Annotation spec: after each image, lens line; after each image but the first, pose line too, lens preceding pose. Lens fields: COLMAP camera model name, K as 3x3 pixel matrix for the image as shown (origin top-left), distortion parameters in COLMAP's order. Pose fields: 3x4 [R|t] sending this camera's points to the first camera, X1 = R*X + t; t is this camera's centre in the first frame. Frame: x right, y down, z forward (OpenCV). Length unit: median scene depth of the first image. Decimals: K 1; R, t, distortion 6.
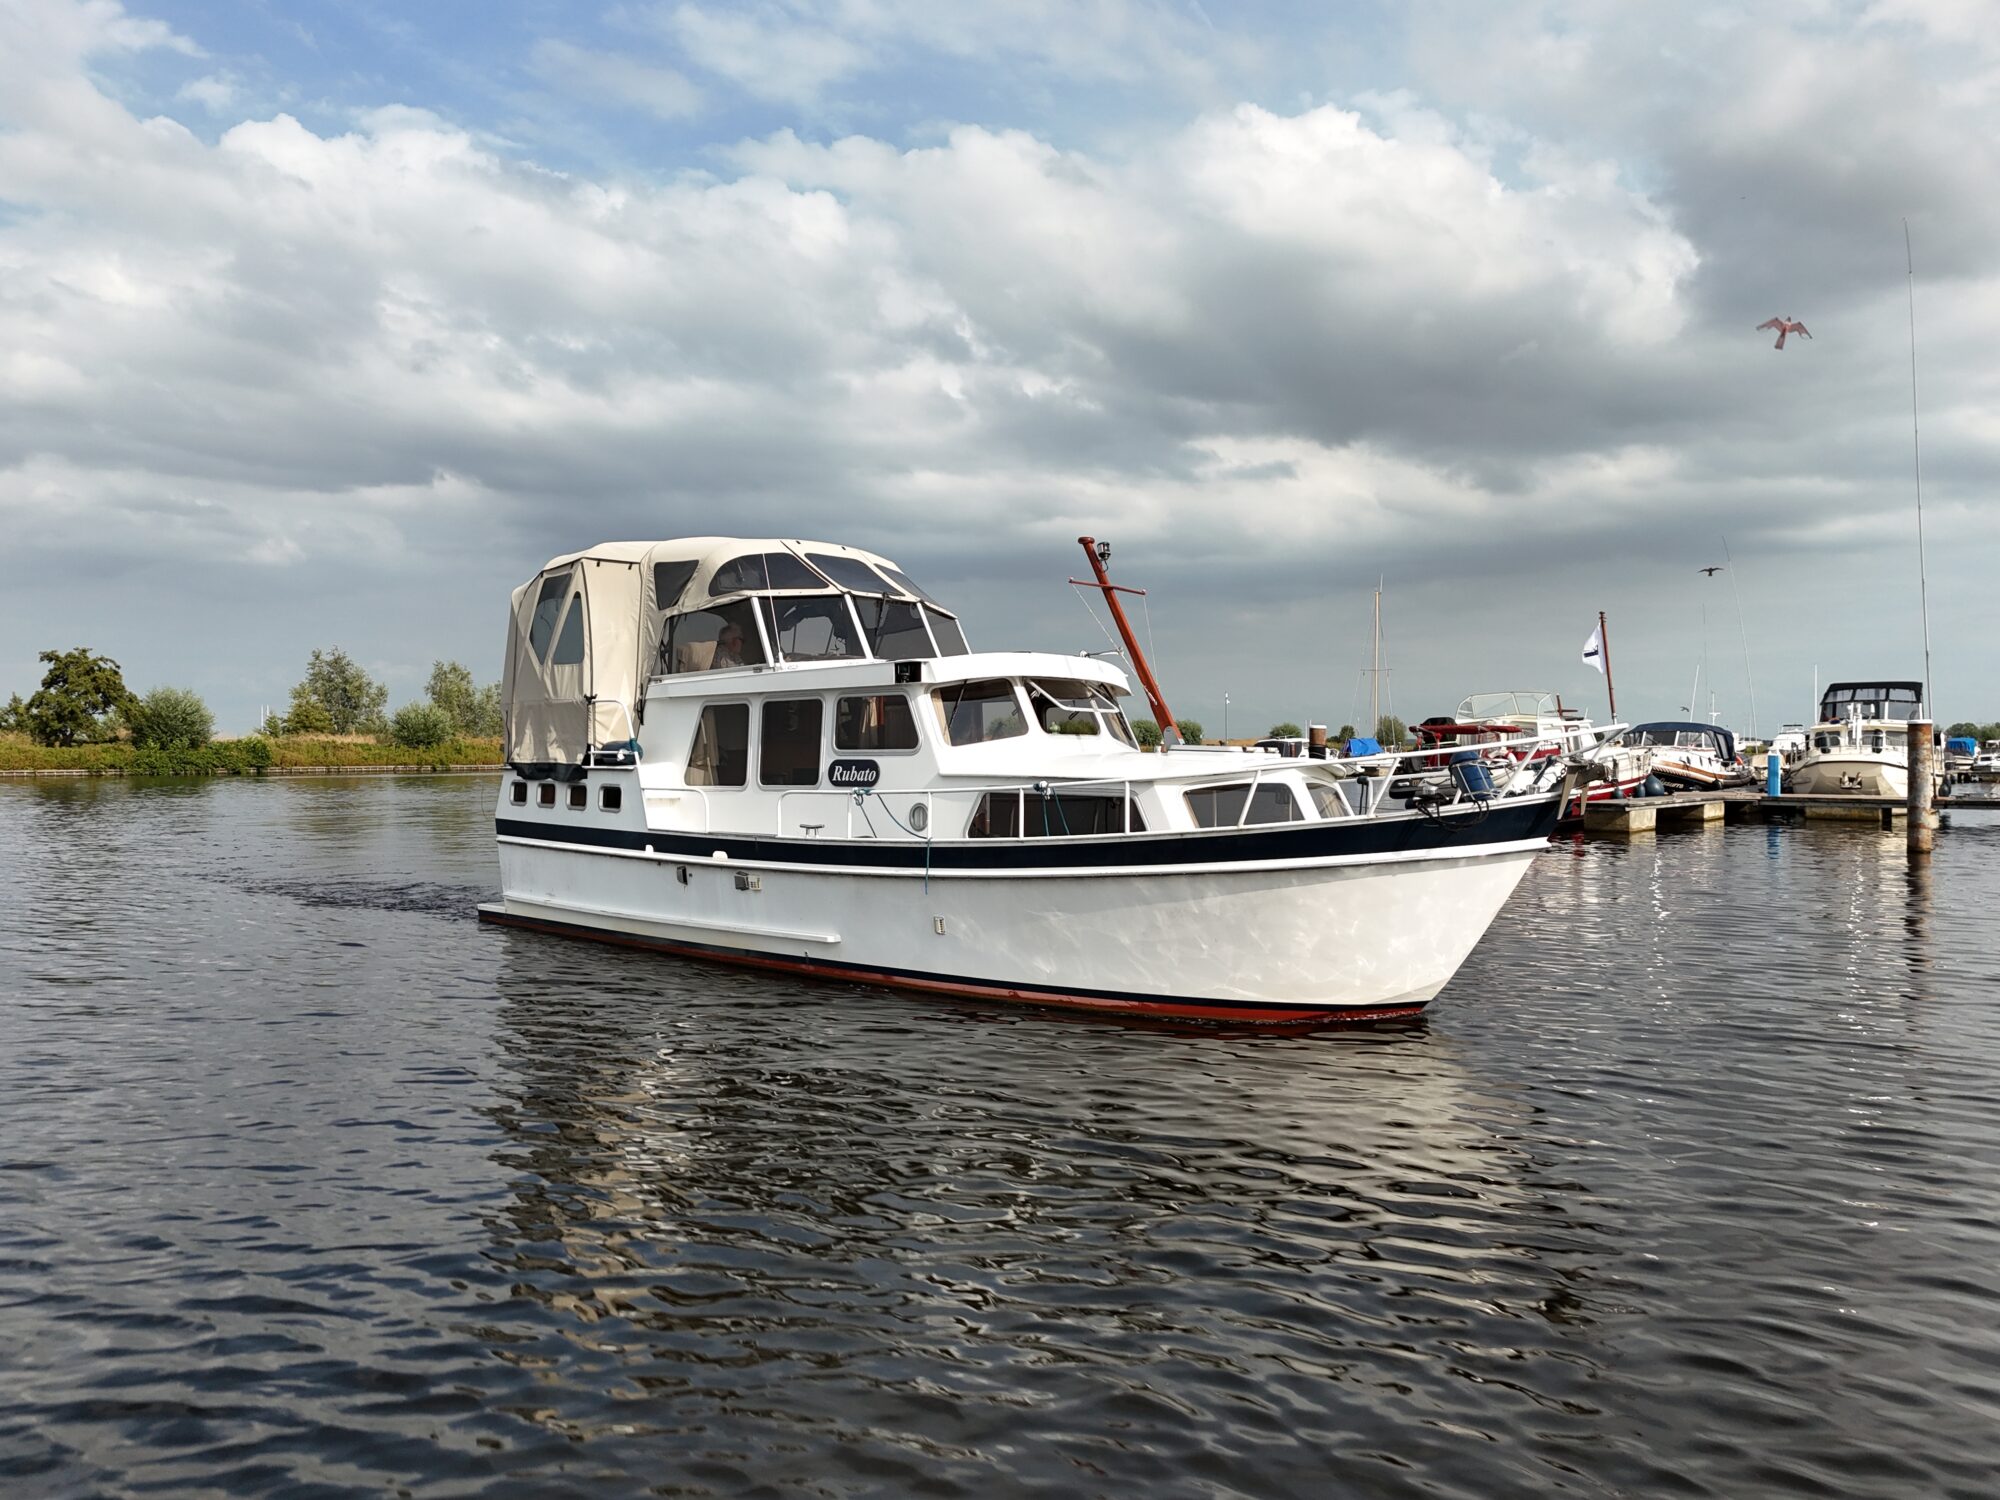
lens RADIAL K [[1412.6, 0, 1004.1], [0, 1412.6, 738.0], [0, 0, 1]] dist [-0.006712, -0.003390]
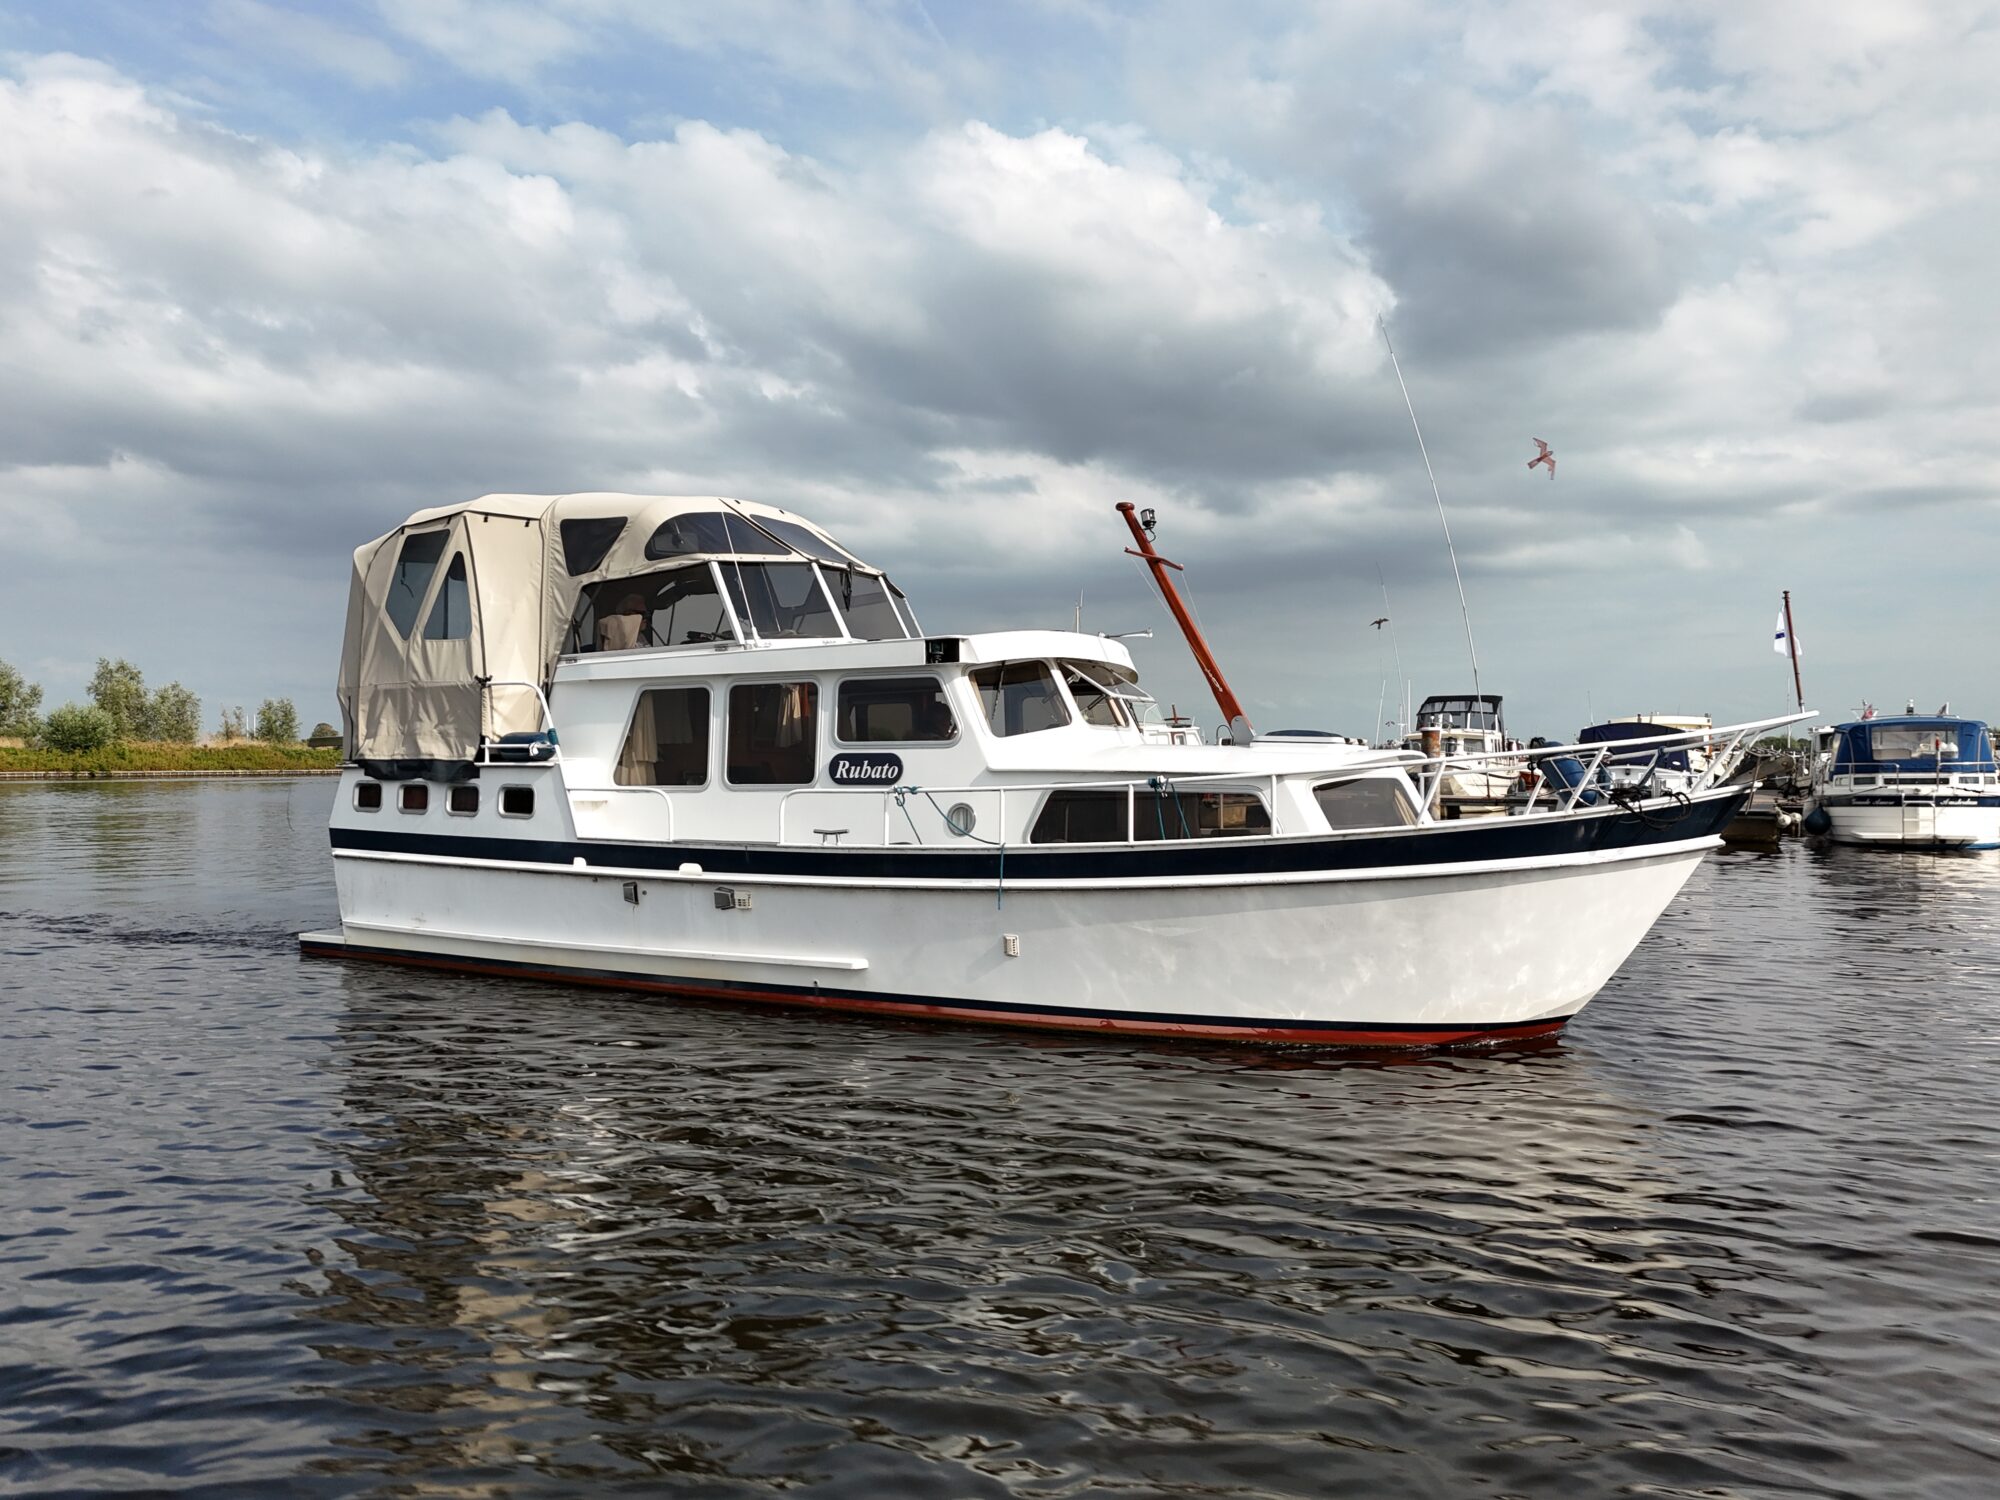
lens RADIAL K [[1385.5, 0, 1000.0], [0, 1385.5, 750.0], [0, 0, 1]] dist [0.034134, -0.000858]
pose [[0.975609, 0.003054, 0.219495, -0.183896], [-0.003583, 0.999992, 0.002012, 0.010079], [-0.219487, -0.002749, 0.975612, 0.145876]]
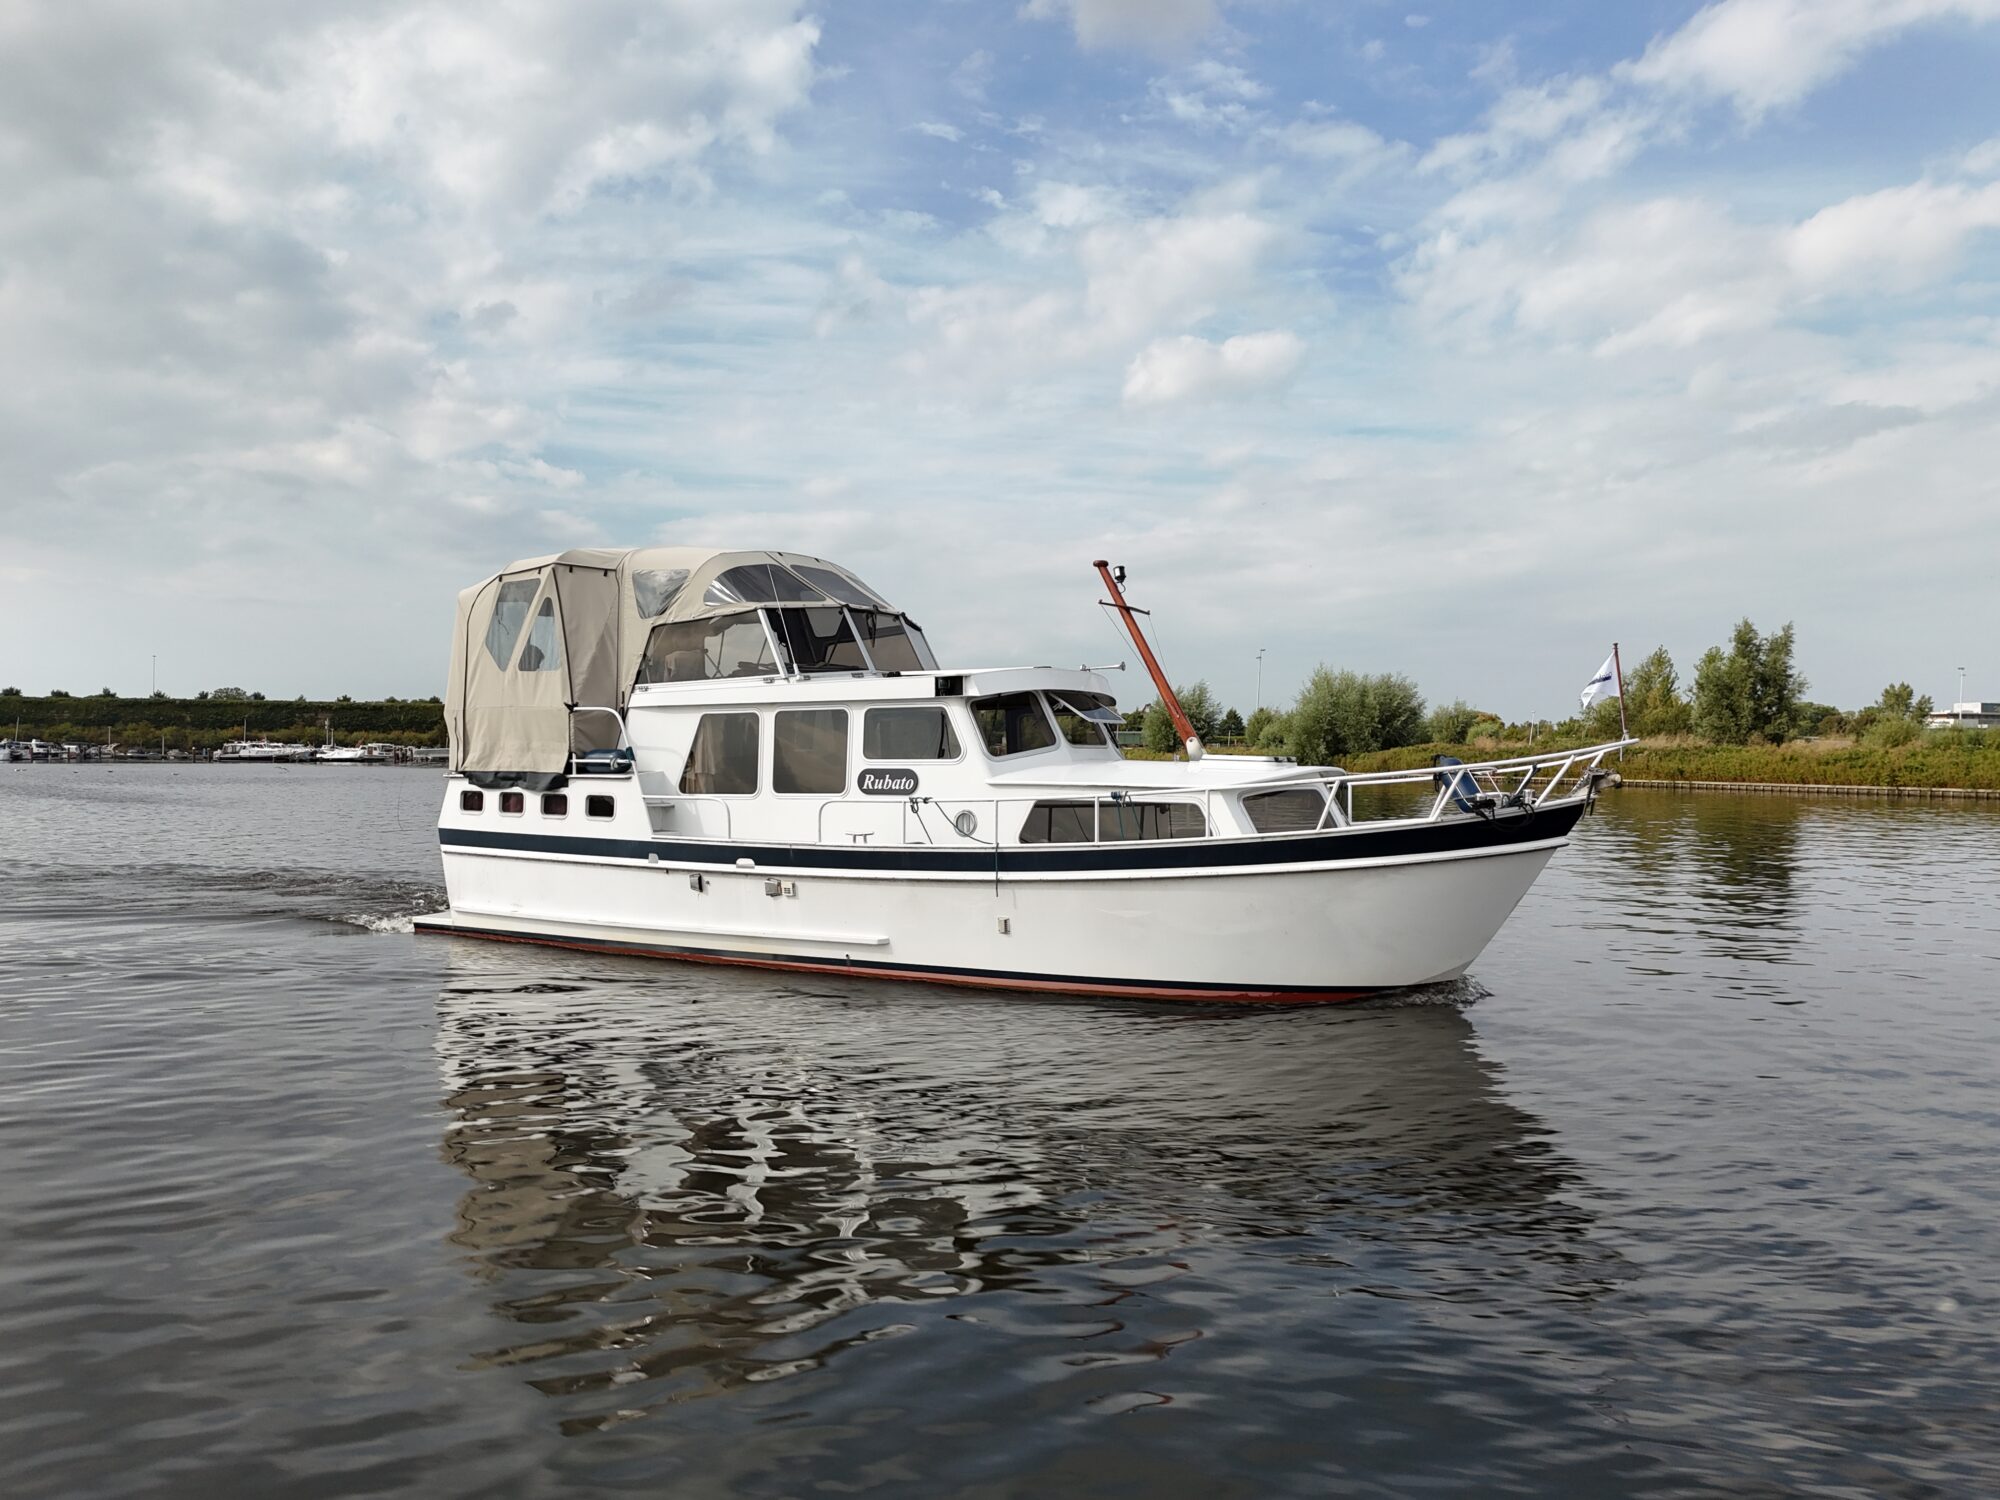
lens RADIAL K [[1412.6, 0, 1004.1], [0, 1412.6, 738.0], [0, 0, 1]] dist [-0.006712, -0.003390]
pose [[0.979197, 0.001222, 0.202906, -0.203766], [-0.001745, 0.999996, 0.002399, -0.008512], [-0.202902, -0.002703, 0.979195, -0.030793]]
